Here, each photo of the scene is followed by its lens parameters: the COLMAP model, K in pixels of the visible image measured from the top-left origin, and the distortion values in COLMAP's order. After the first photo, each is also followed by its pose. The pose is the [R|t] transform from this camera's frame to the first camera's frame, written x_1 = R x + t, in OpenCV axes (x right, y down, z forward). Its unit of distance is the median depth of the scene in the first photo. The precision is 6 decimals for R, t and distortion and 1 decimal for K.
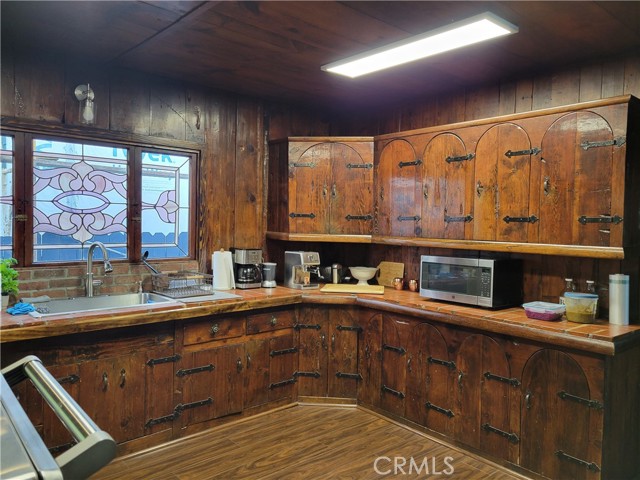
lens RADIAL K [[476.1, 0, 314.7], [0, 476.1, 237.4], [0, 0, 1]] dist [0.042462, -0.000527]
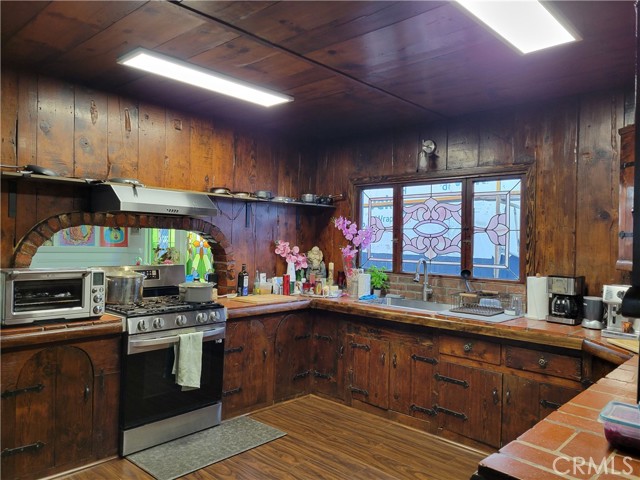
lens RADIAL K [[476.1, 0, 314.7], [0, 476.1, 237.4], [0, 0, 1]] dist [0.042462, -0.000527]
pose [[0.096660, -0.021777, -0.995079, 0.775430], [-0.053517, 0.998201, -0.027044, 0.002697], [0.993878, 0.055868, 0.095321, 0.559187]]
